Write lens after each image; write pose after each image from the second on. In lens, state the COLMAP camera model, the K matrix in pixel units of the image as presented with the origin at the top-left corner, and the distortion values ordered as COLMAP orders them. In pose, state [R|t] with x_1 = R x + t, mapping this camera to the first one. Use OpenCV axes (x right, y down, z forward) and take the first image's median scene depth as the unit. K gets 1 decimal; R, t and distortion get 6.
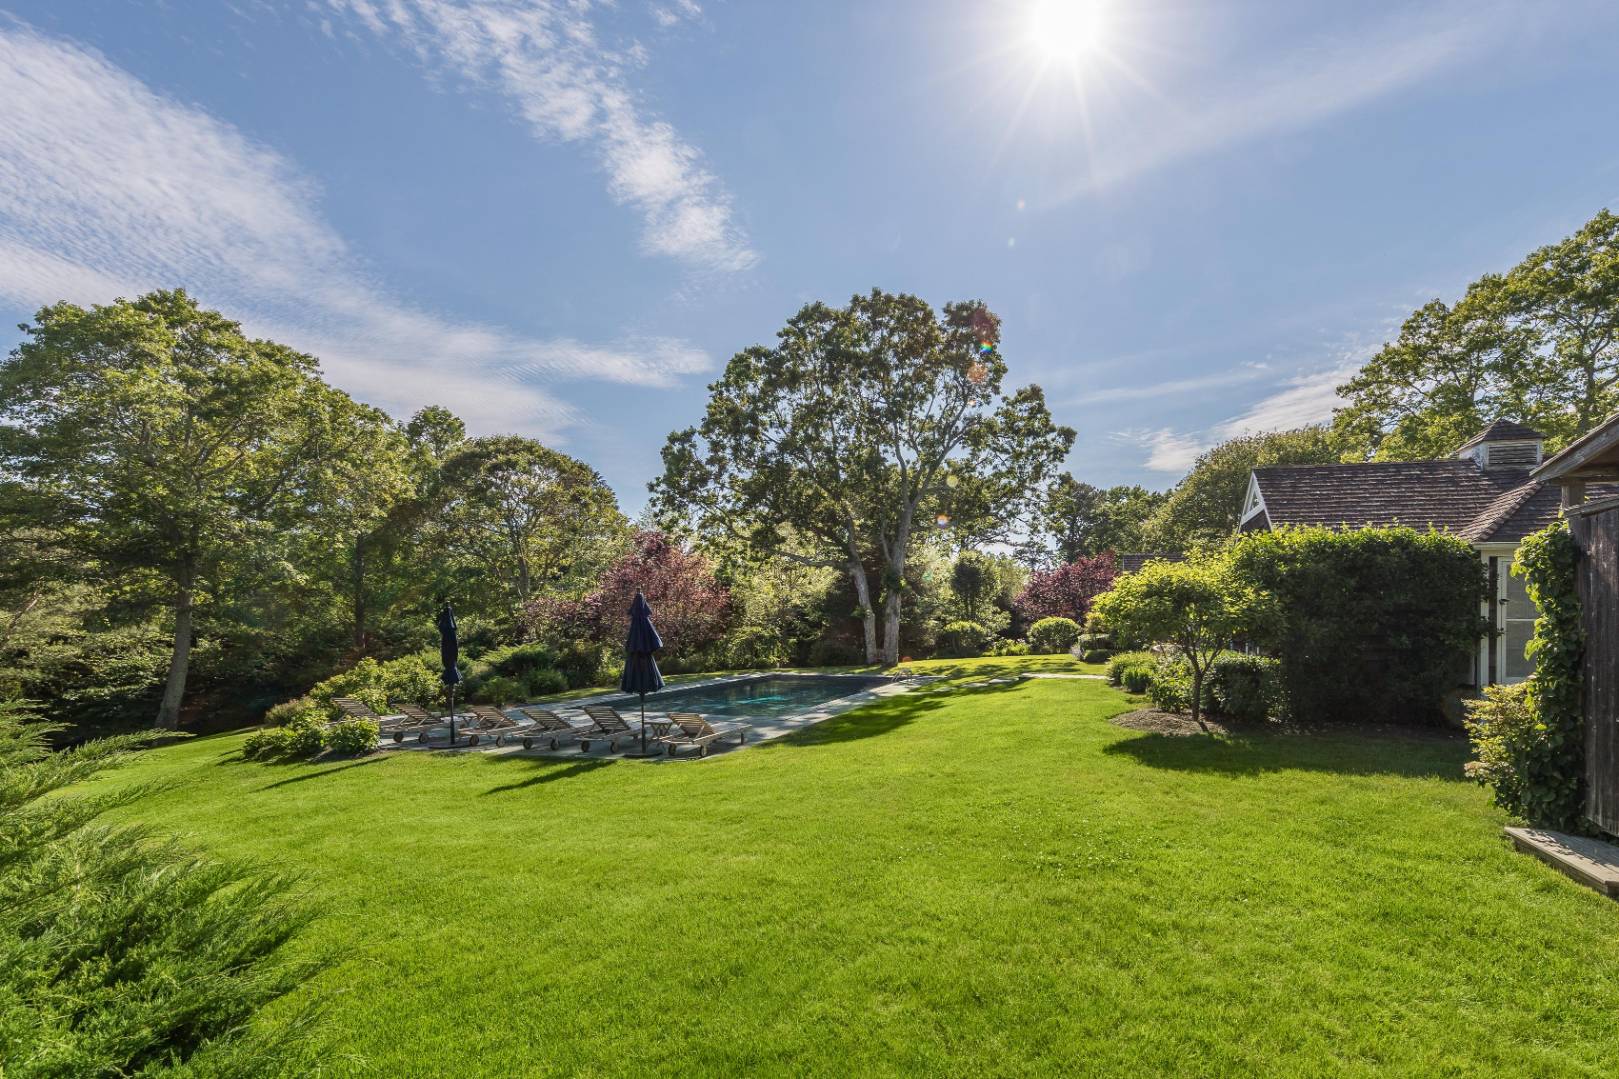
lens RADIAL K [[751.4, 0, 809.5], [0, 751.4, 539.5], [0, 0, 1]] dist [-0.002168, -0.000242]
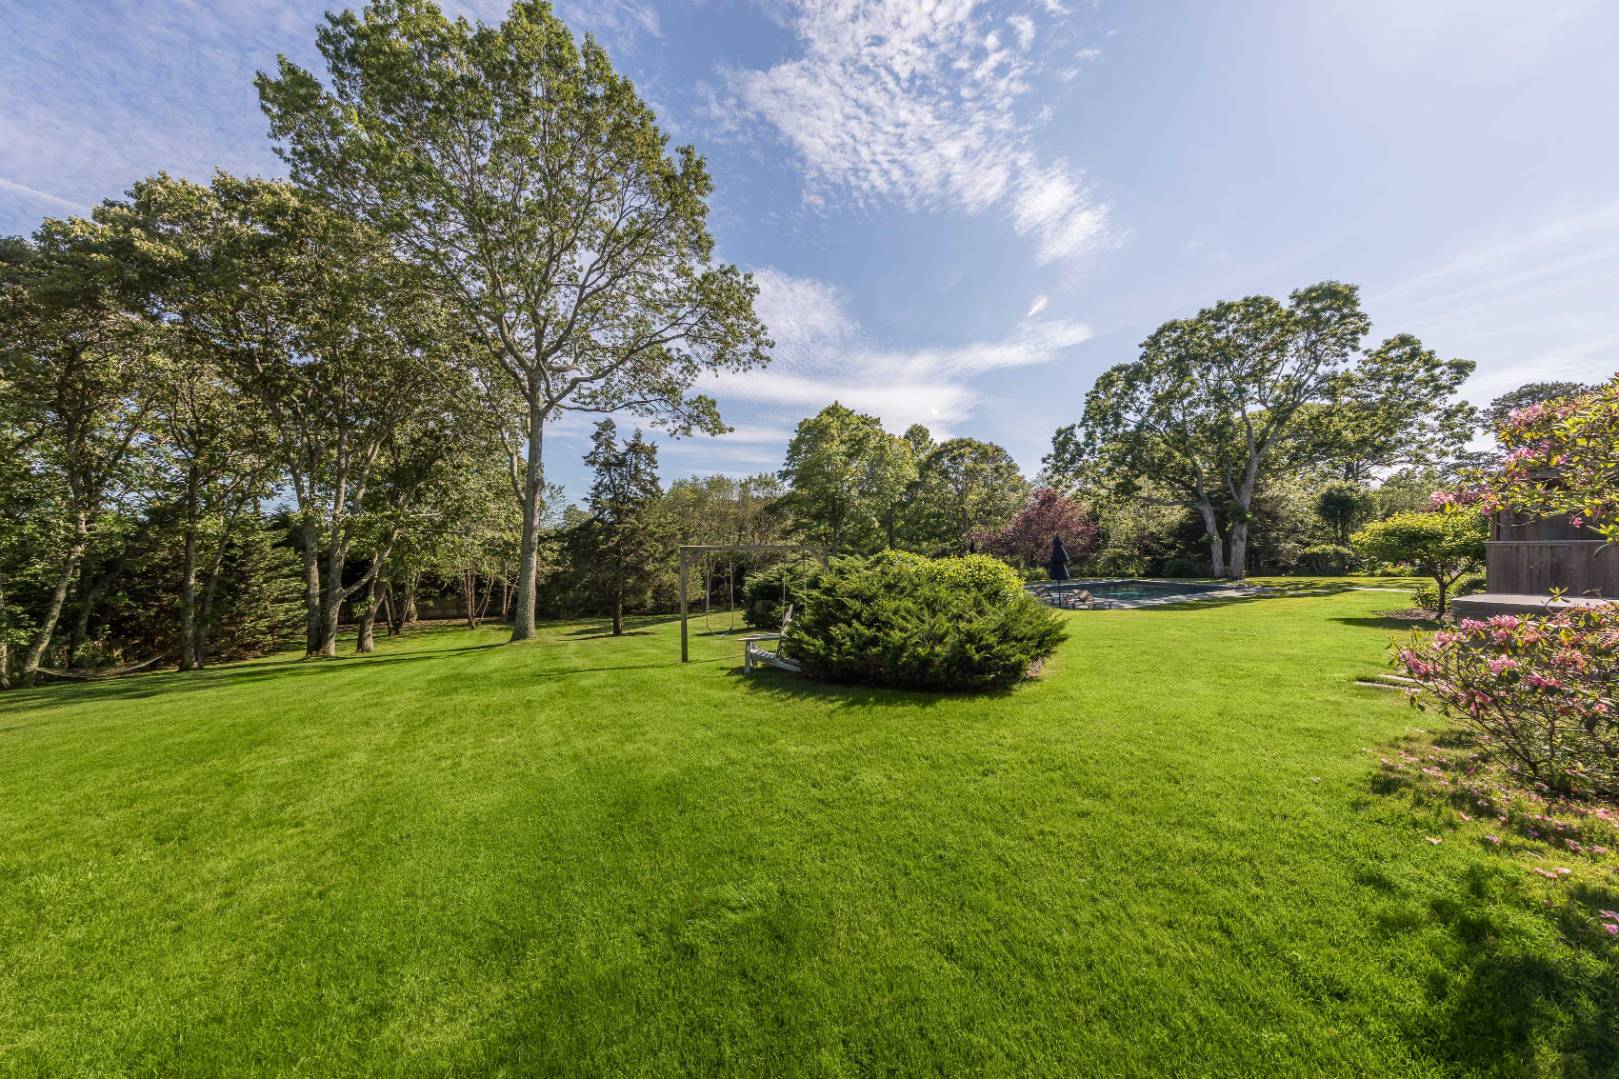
lens RADIAL K [[627.5, 0, 809.5], [0, 627.5, 539.5], [0, 0, 1]] dist [0.036398, -0.000190]
pose [[0.864590, 0.004474, -0.502458, 0.026890], [0.049912, 0.994250, 0.094737, -0.047082], [0.499993, -0.106988, 0.859396, -0.350336]]
